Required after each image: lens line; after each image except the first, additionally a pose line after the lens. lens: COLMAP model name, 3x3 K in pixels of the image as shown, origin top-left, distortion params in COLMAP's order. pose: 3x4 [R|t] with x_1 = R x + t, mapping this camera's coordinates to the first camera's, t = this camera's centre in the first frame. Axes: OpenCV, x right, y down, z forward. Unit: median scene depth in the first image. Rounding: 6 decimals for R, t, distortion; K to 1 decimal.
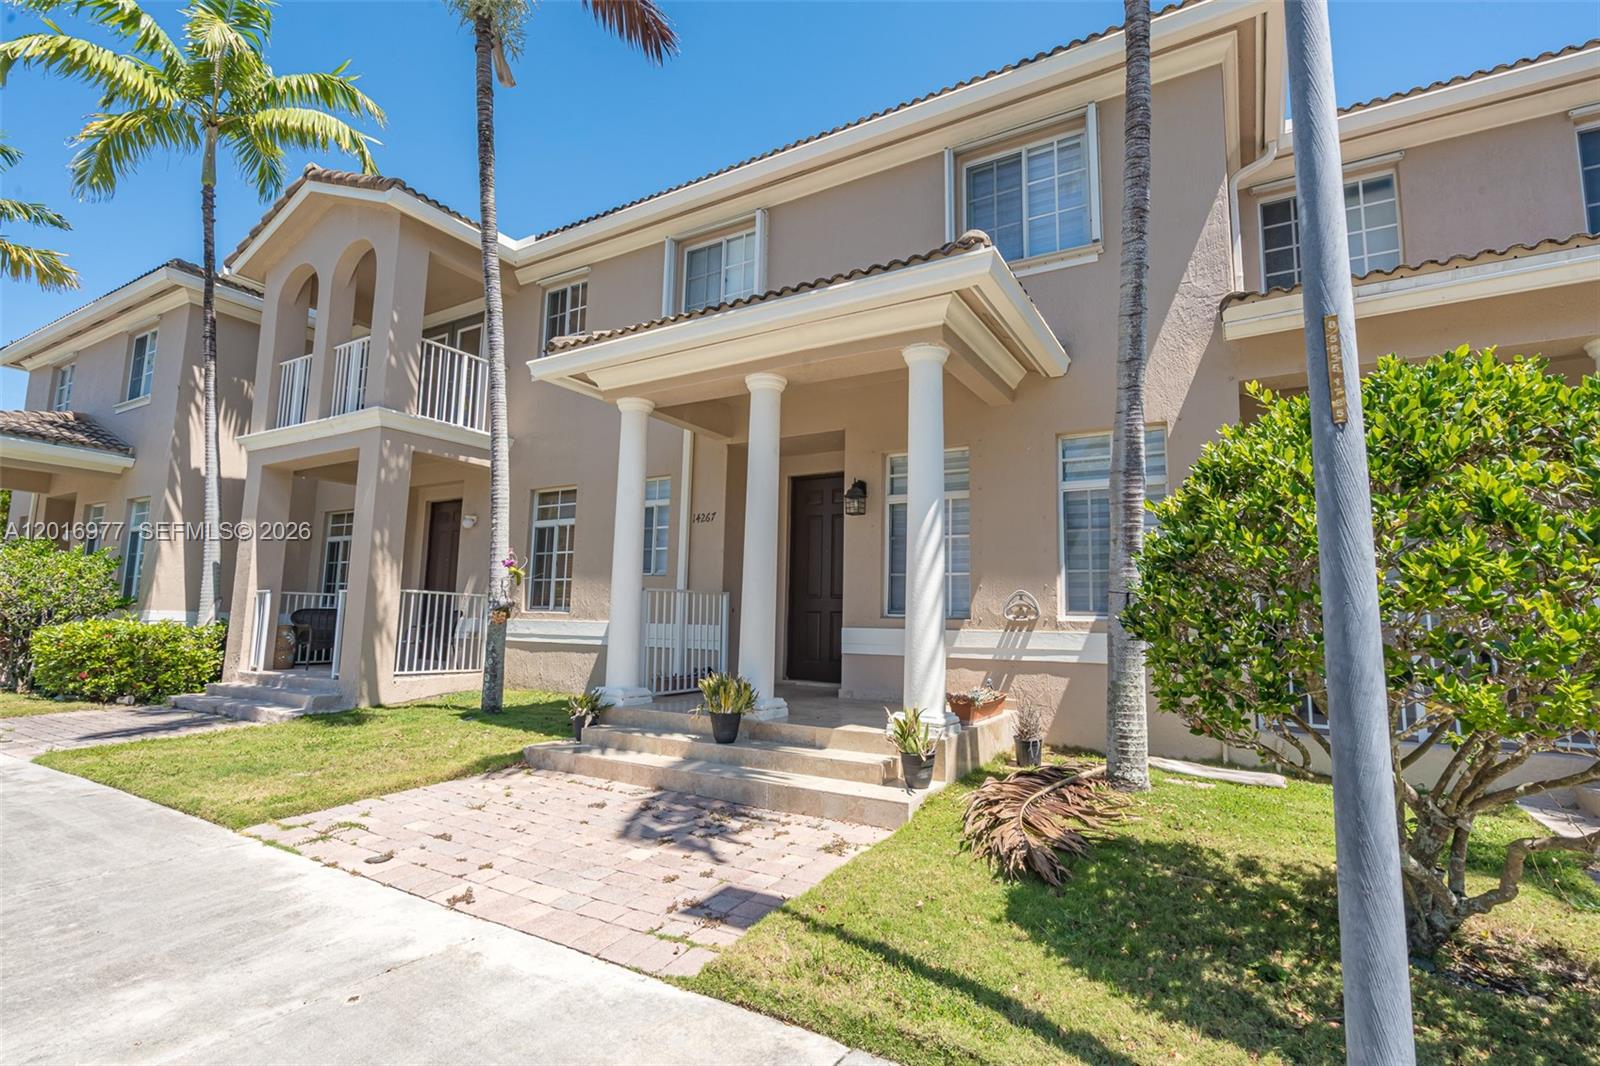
lens RADIAL K [[765.2, 0, 801.9], [0, 765.2, 531.7], [0, 0, 1]] dist [-0.005543, 0.000660]
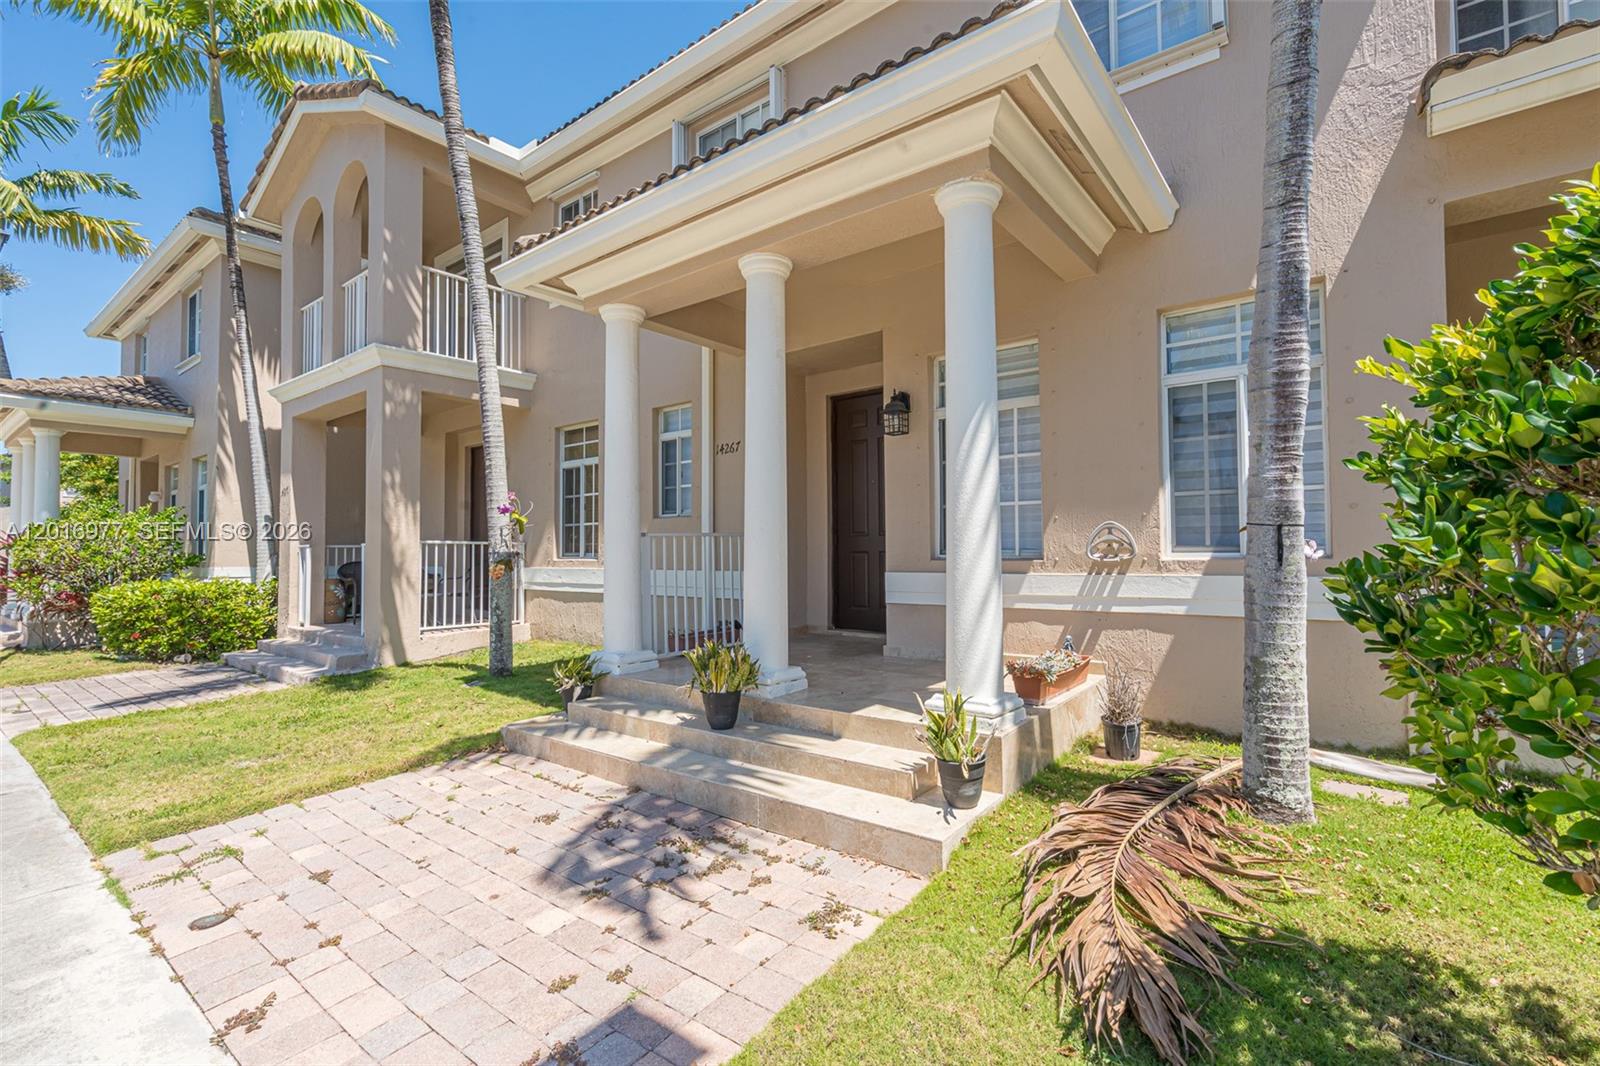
lens RADIAL K [[722.1, 0, 803.2], [0, 722.1, 530.5], [0, 0, 1]] dist [-0.000849, -0.000520]
pose [[0.991782, -0.033127, -0.123578, 0.063400], [0.044011, 0.995287, 0.086413, 0.008619], [0.120133, -0.091142, 0.988565, 0.221909]]
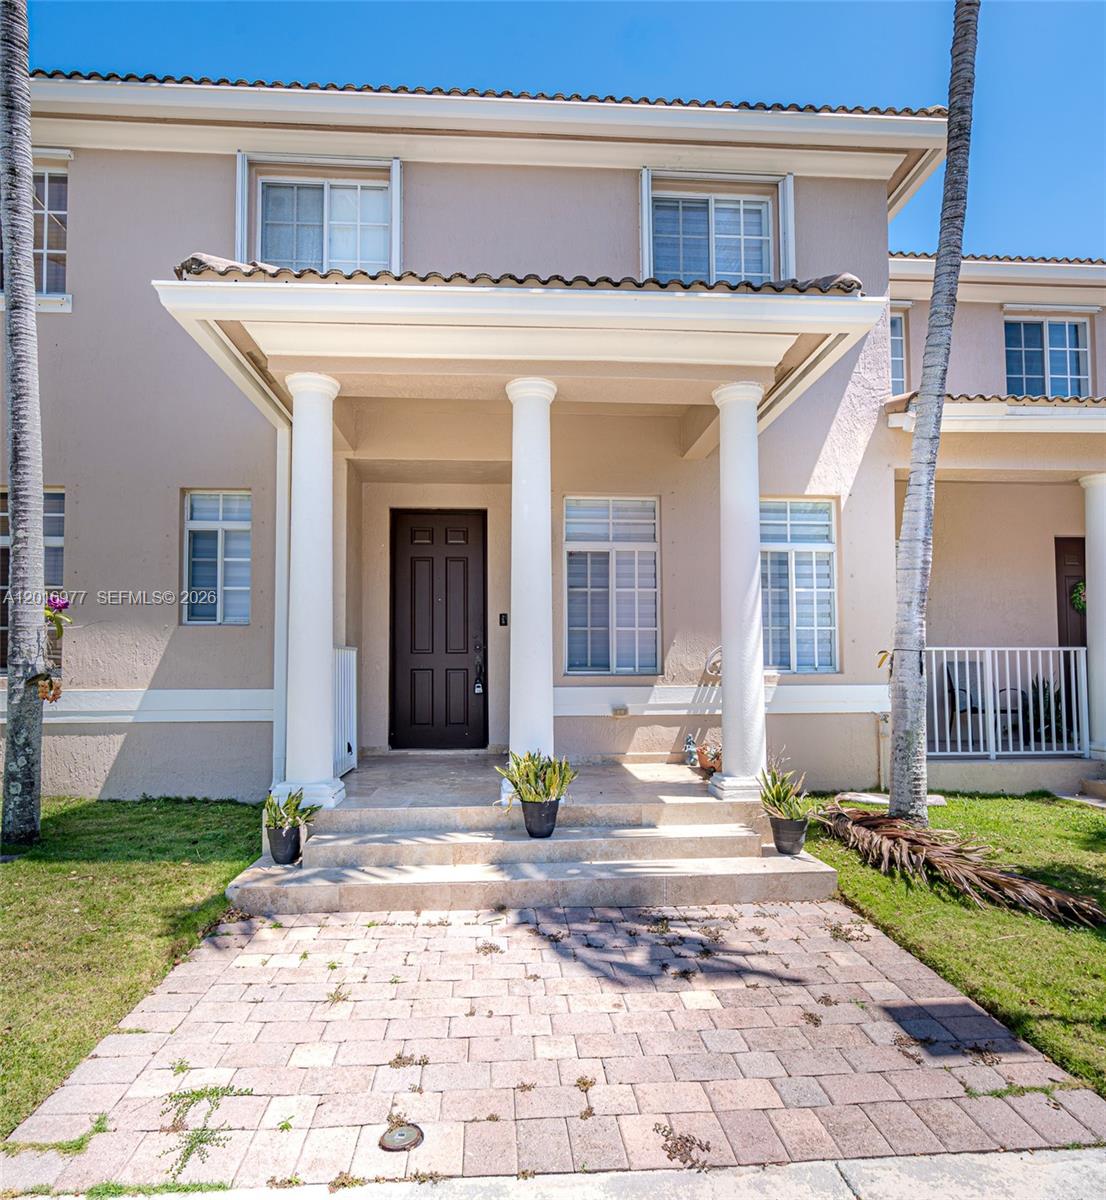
lens RADIAL K [[748.4, 0, 550.1], [0, 748.4, 644.6], [0, 0, 1]] dist [-0.004294, 0.002354]
pose [[0.817651, -0.002540, 0.575709, -0.422373], [-0.047071, 0.996347, 0.071248, 0.012451], [-0.573787, -0.085356, 0.814545, 0.280828]]
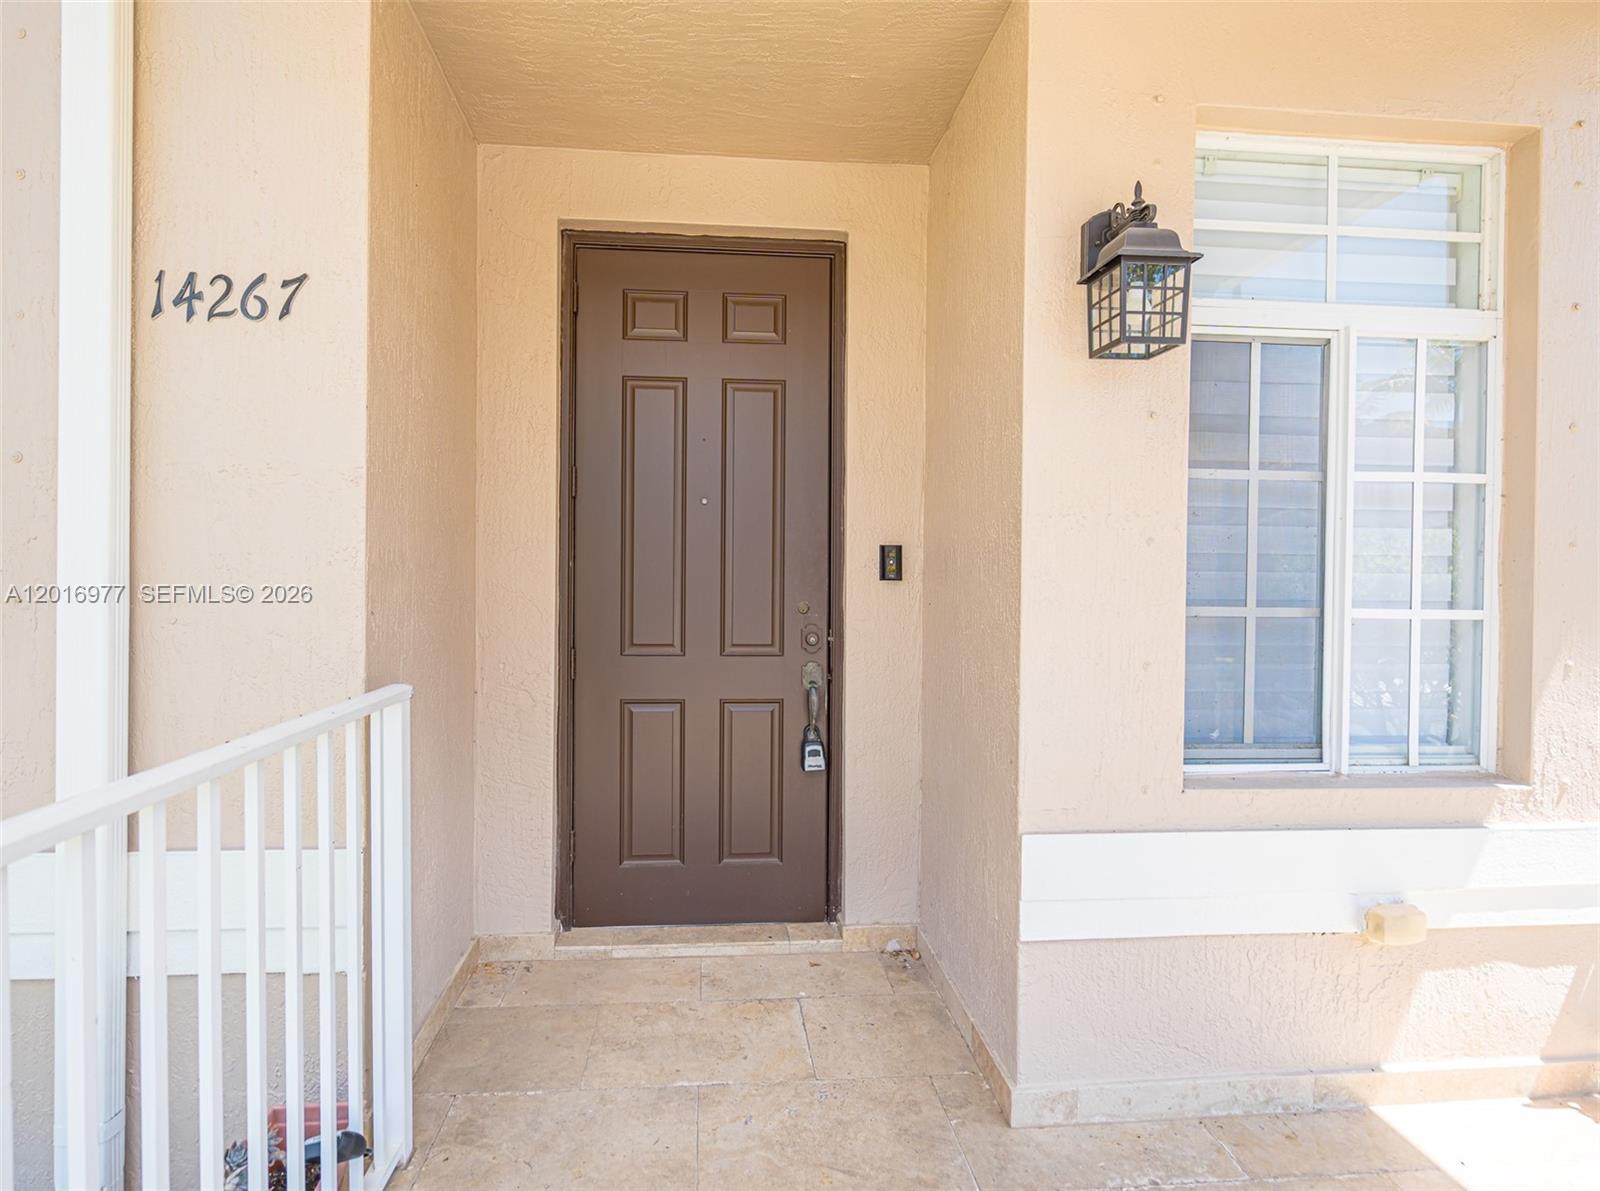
lens RADIAL K [[805.9, 0, 775.0], [0, 805.9, 593.1], [0, 0, 1]] dist [-0.000842, 0.000037]
pose [[0.811737, -0.019721, 0.583691, -0.157009], [-0.062344, 0.990793, 0.120178, 0.026120], [-0.580686, -0.133942, 0.803033, 0.866353]]
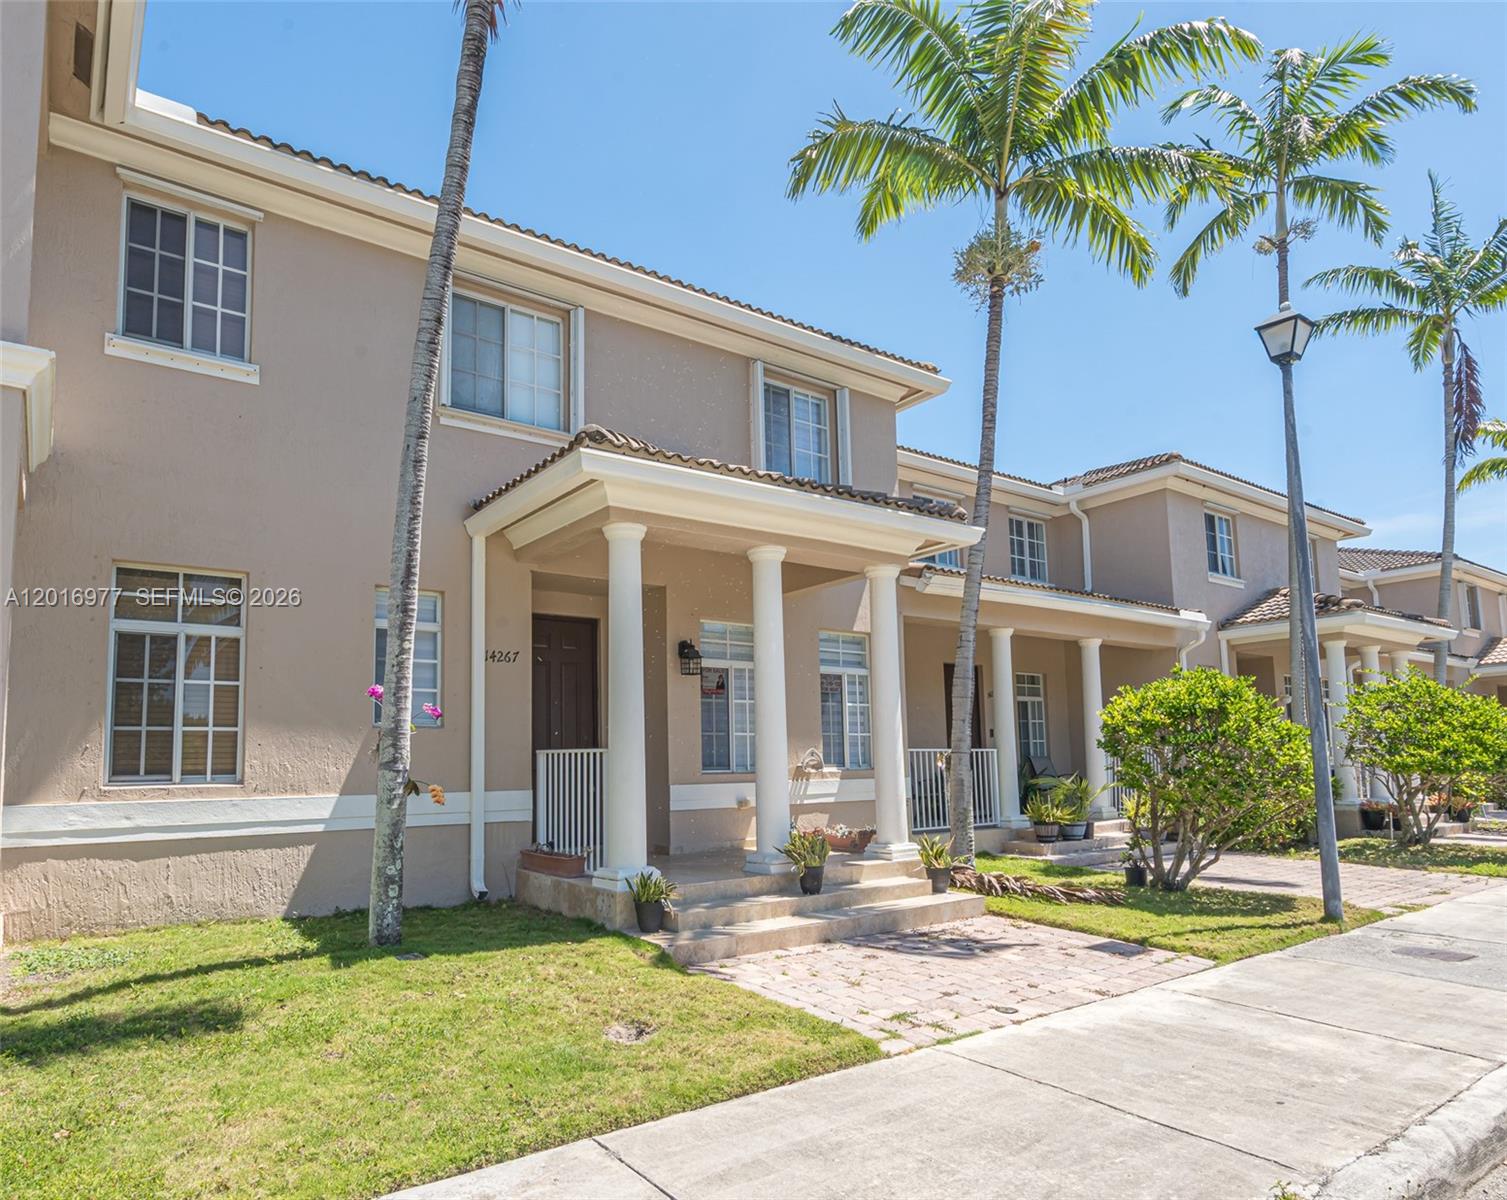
lens RADIAL K [[923.6, 0, 715.8], [0, 923.6, 676.1], [0, 0, 1]] dist [-0.004332, 0.004171]
pose [[0.390722, 0.060532, 0.918517, -1.064641], [-0.084778, 0.995961, -0.029572, 0.013437], [-0.916597, -0.066316, 0.394275, 0.482214]]
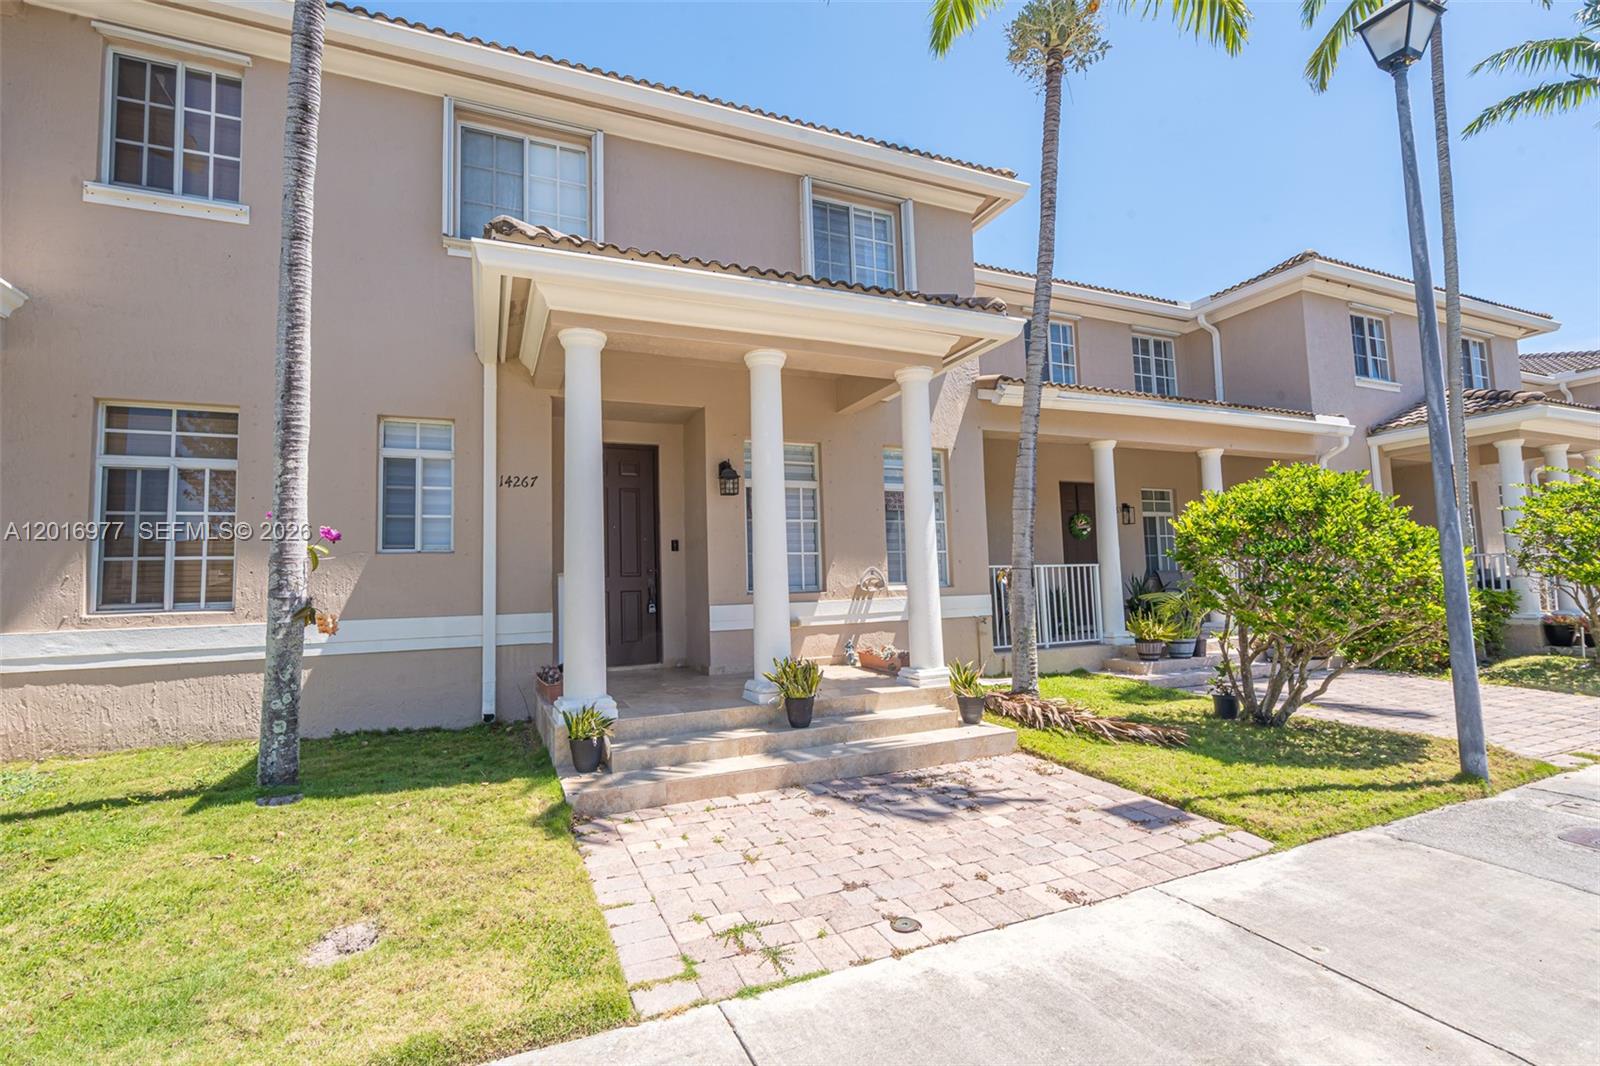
lens RADIAL K [[722.1, 0, 803.2], [0, 722.1, 530.5], [0, 0, 1]] dist [-0.000849, -0.000520]
pose [[0.569279, 0.024514, 0.821779, -0.671401], [-0.056996, 0.998327, 0.009703, 0.010140], [-0.820166, -0.052362, 0.569724, 0.368117]]
